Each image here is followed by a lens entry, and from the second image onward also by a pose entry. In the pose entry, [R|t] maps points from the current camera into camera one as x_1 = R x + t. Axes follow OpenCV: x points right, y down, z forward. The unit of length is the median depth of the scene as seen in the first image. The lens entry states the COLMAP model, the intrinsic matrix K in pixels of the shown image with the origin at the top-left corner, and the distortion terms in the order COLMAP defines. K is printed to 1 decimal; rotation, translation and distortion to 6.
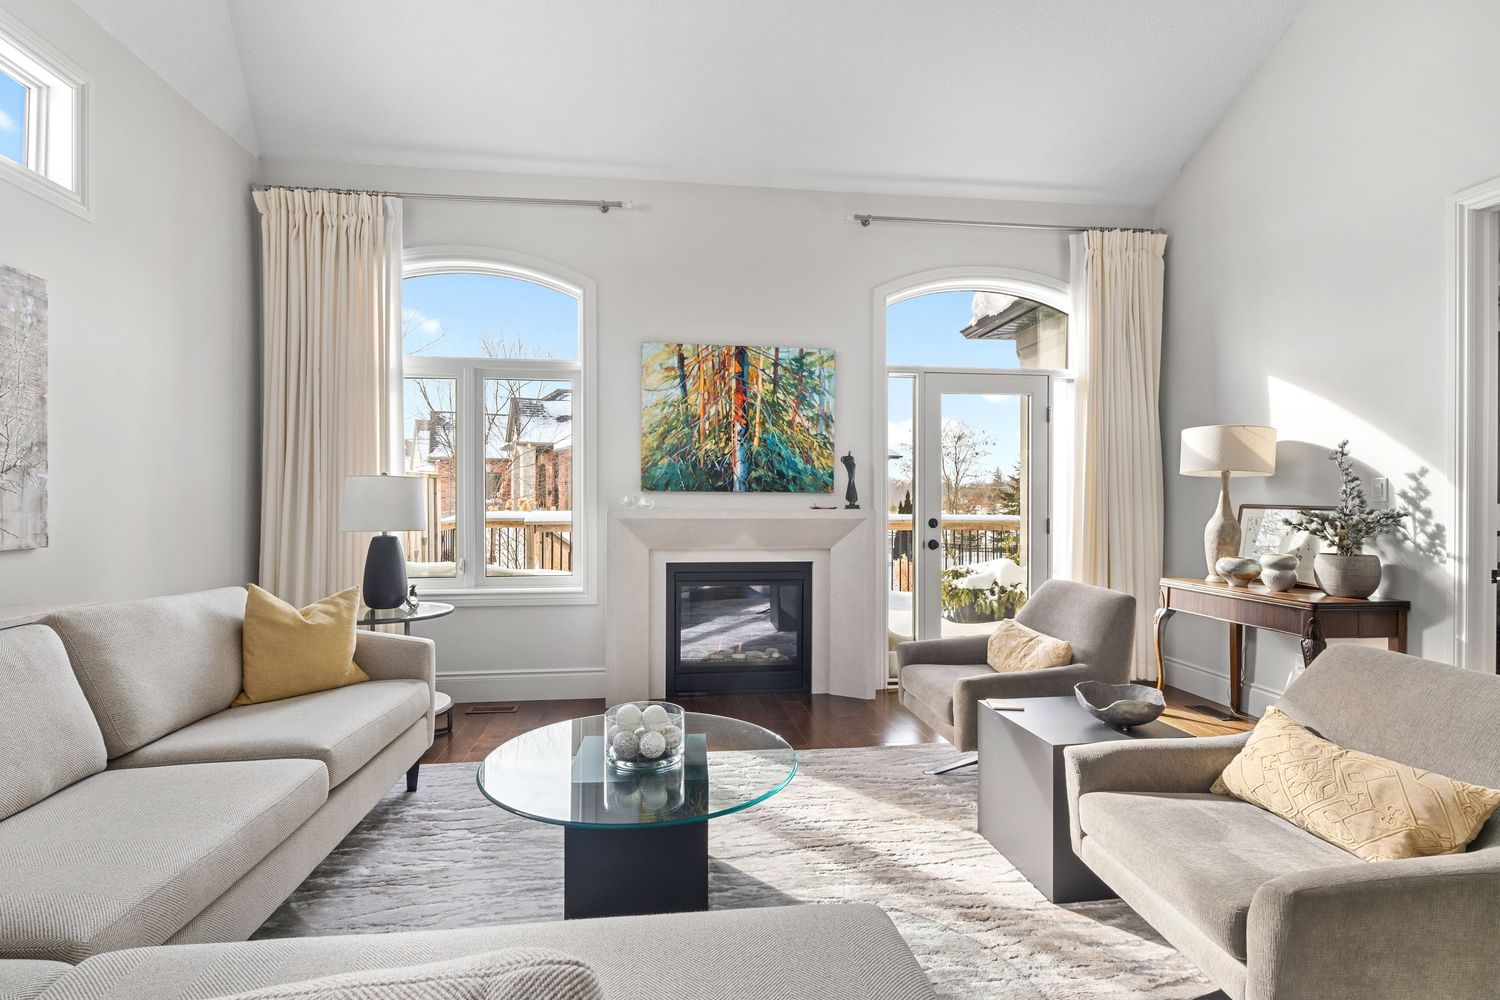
lens RADIAL K [[724.7, 0, 751.8], [0, 724.7, 499.6], [0, 0, 1]] dist [-0.004016, -0.000379]
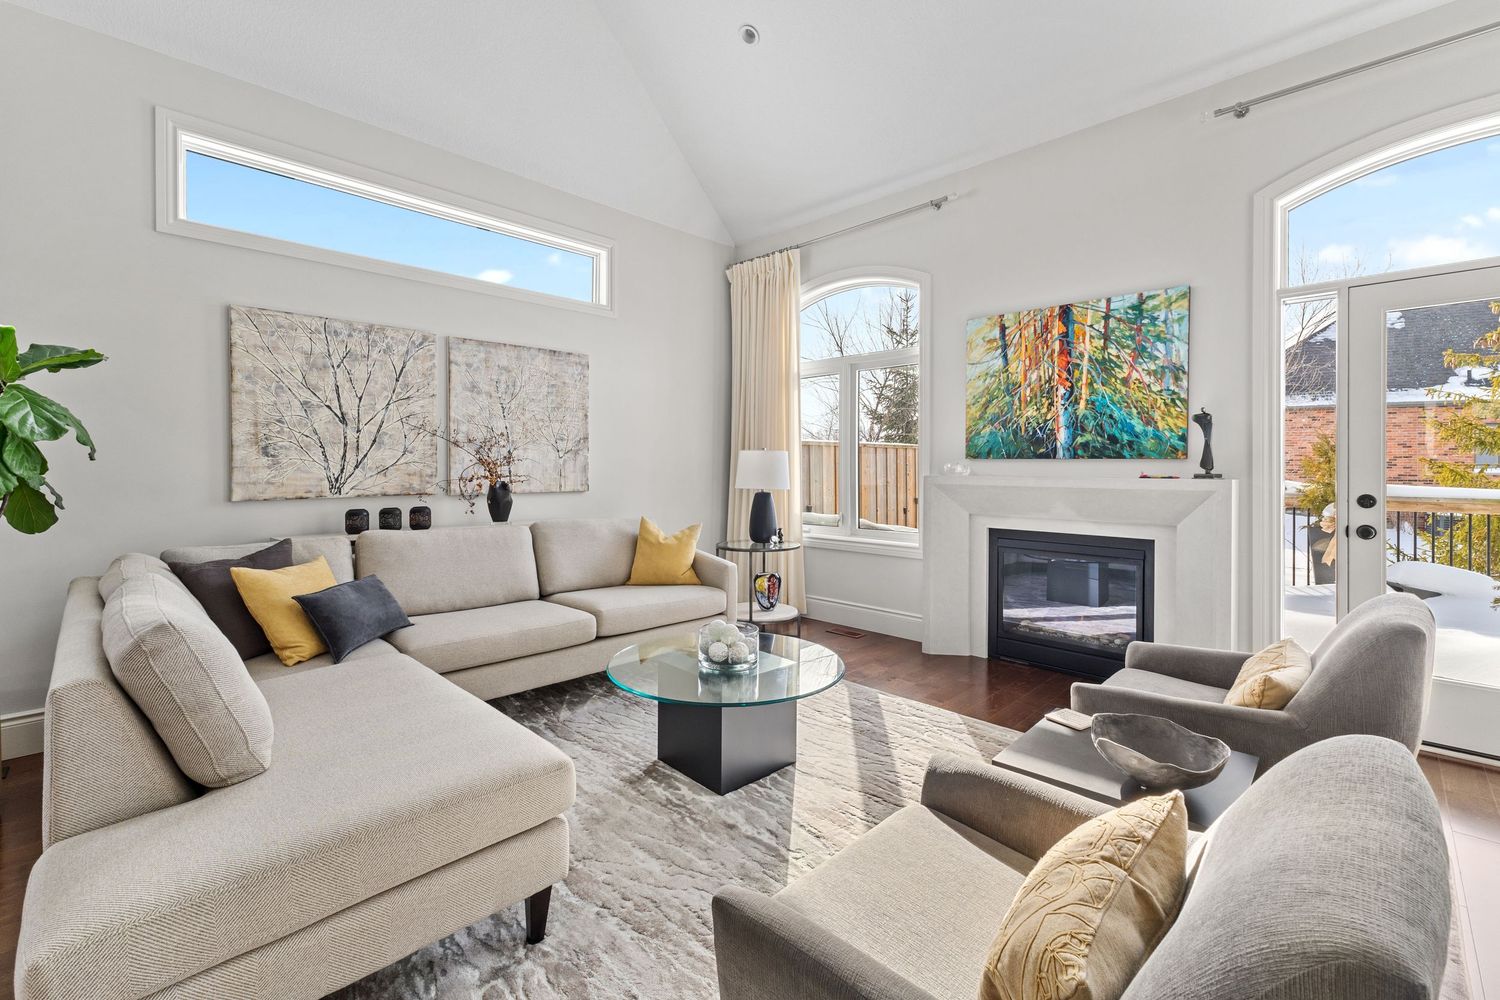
lens RADIAL K [[649.4, 0, 747.5], [0, 649.4, 467.8], [0, 0, 1]] dist [0.002465, 0.000006]
pose [[0.608530, 0.002192, -0.793527, 0.406817], [-0.001010, 0.999998, 0.001988, -0.000326], [0.793530, -0.000408, 0.608531, 0.155306]]
